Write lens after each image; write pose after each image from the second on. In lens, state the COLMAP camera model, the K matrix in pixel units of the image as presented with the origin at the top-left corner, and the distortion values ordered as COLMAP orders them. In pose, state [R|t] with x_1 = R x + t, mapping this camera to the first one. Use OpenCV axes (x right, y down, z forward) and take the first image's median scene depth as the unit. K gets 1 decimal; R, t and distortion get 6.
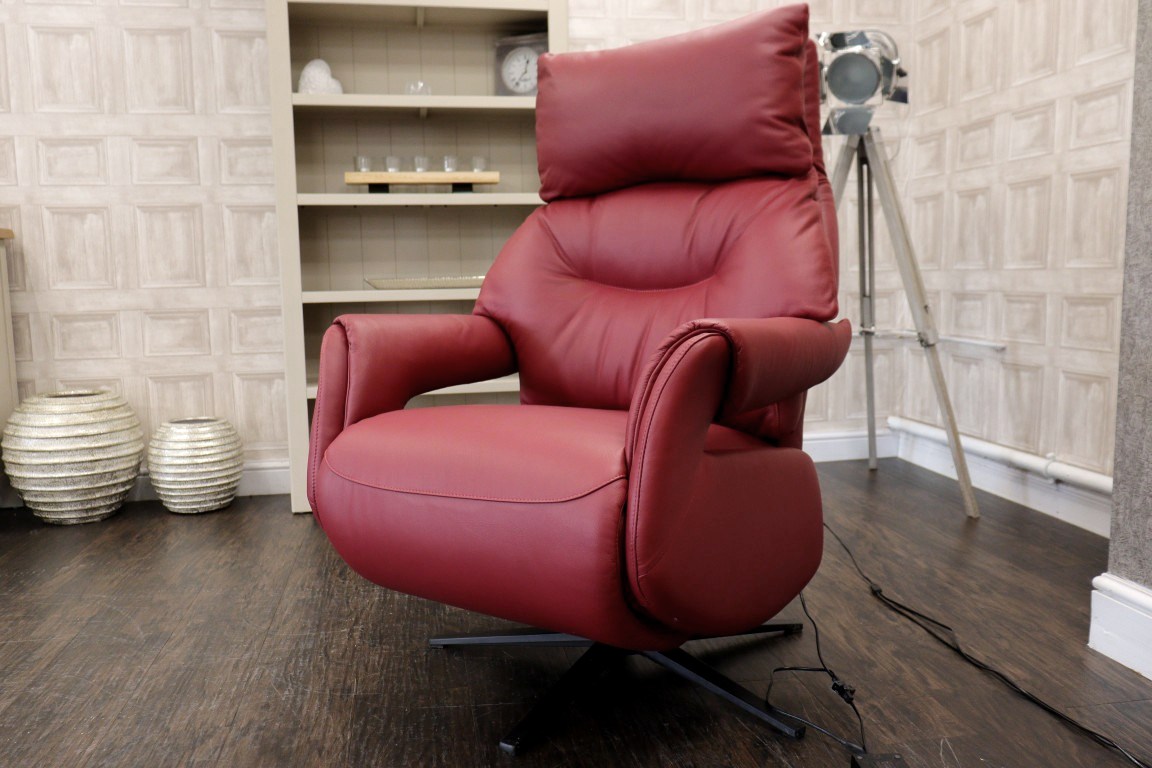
lens RADIAL K [[917.6, 0, 576.0], [0, 917.6, 384.0], [0, 0, 1]] dist [-0.004533, -0.002191]
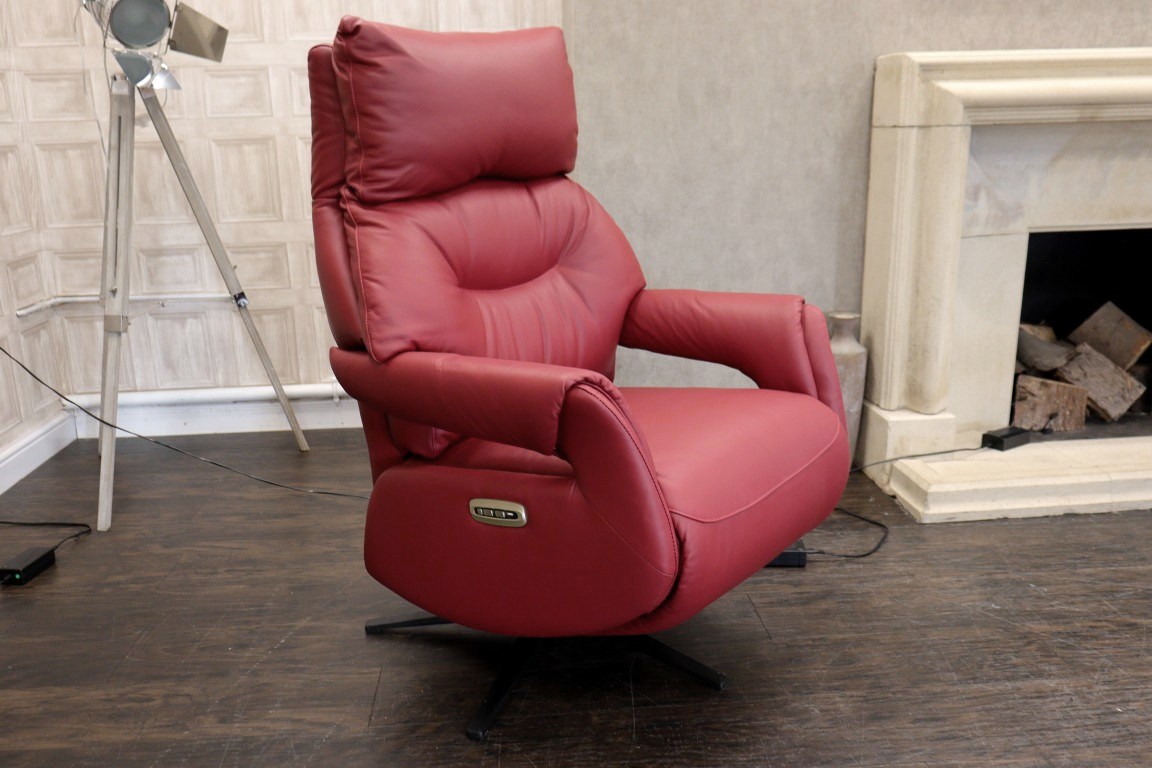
lens RADIAL K [[948.6, 0, 577.5], [0, 948.6, 384.2], [0, 0, 1]] dist [0.002591, -0.004679]
pose [[0.107366, -0.247216, 0.962994, -0.659958], [0.144765, 0.962157, 0.230861, -0.159683], [-0.983624, 0.114621, 0.139091, 0.543689]]
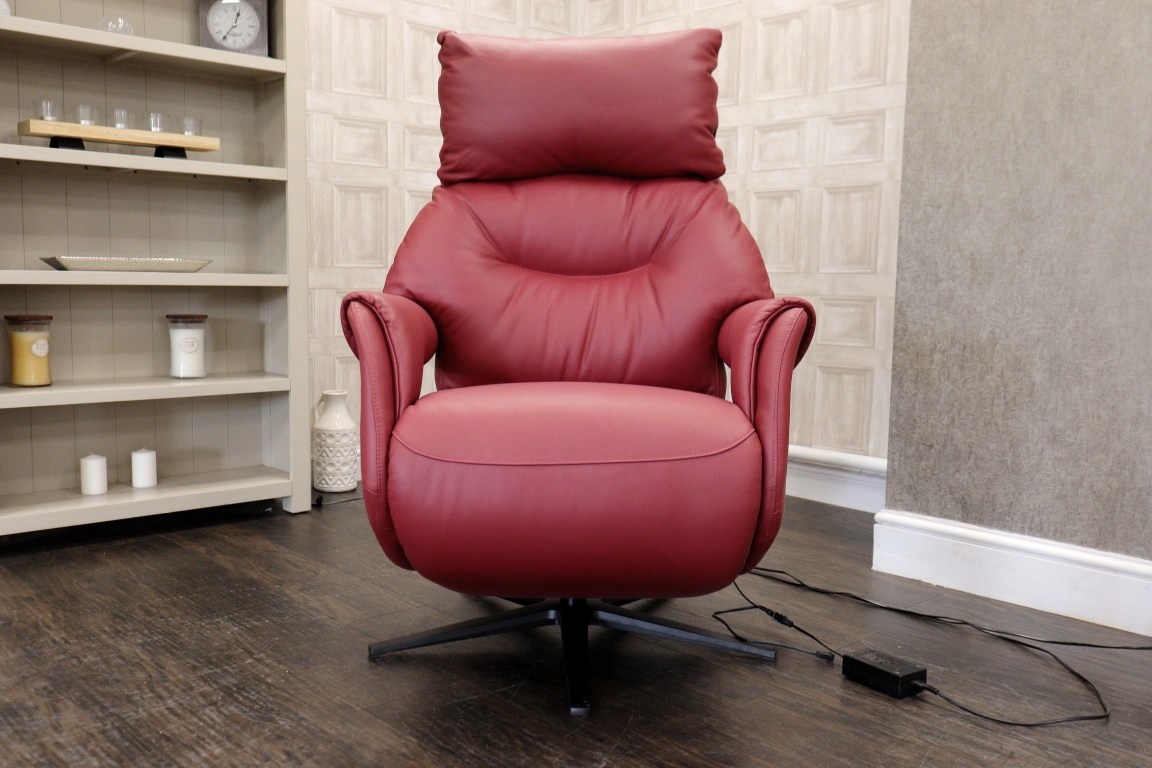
lens RADIAL K [[1049.2, 0, 576.3], [0, 1049.2, 385.1], [0, 0, 1]] dist [0.000745, -0.005682]
pose [[0.839927, -0.024322, 0.542153, -0.395976], [0.034128, 0.999385, -0.008039, 0.021688], [-0.541625, 0.025255, 0.840241, 0.001151]]
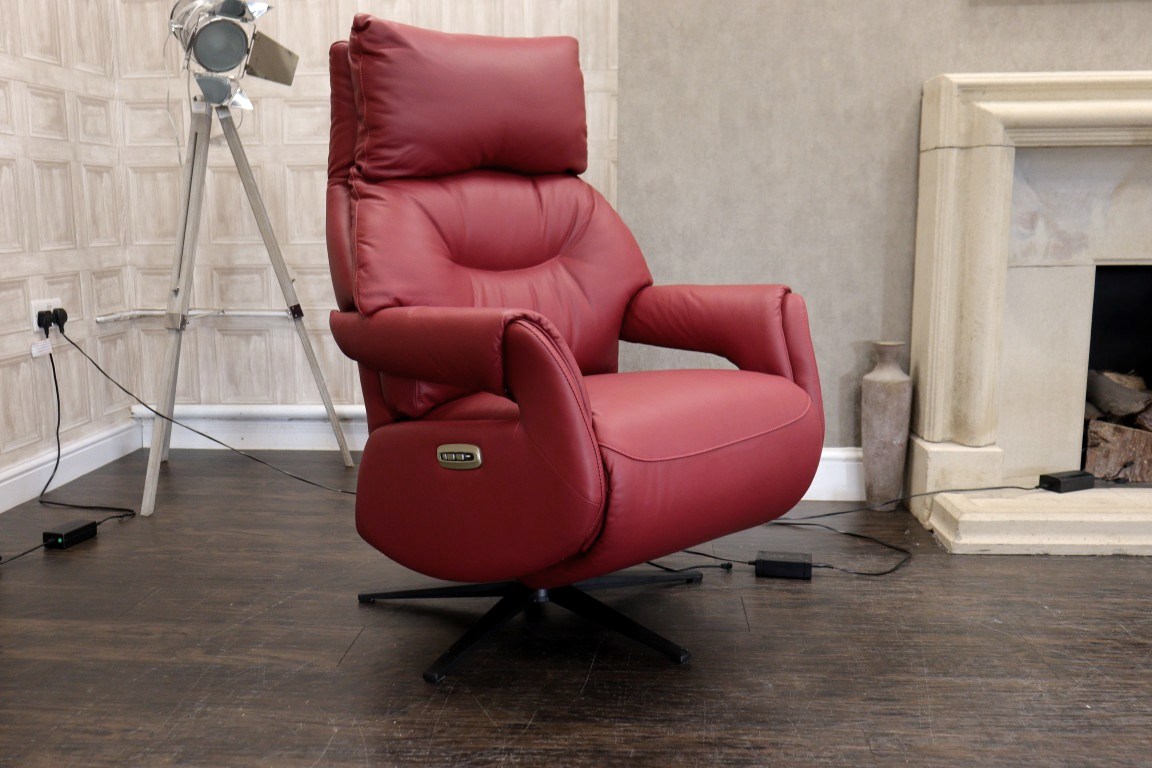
lens RADIAL K [[1049.2, 0, 576.3], [0, 1049.2, 385.1], [0, 0, 1]] dist [0.000745, -0.005682]
pose [[0.247565, -0.139589, 0.958763, -0.761575], [0.121527, 0.986225, 0.112208, -0.067462], [-0.961219, 0.088737, 0.261119, 0.419853]]
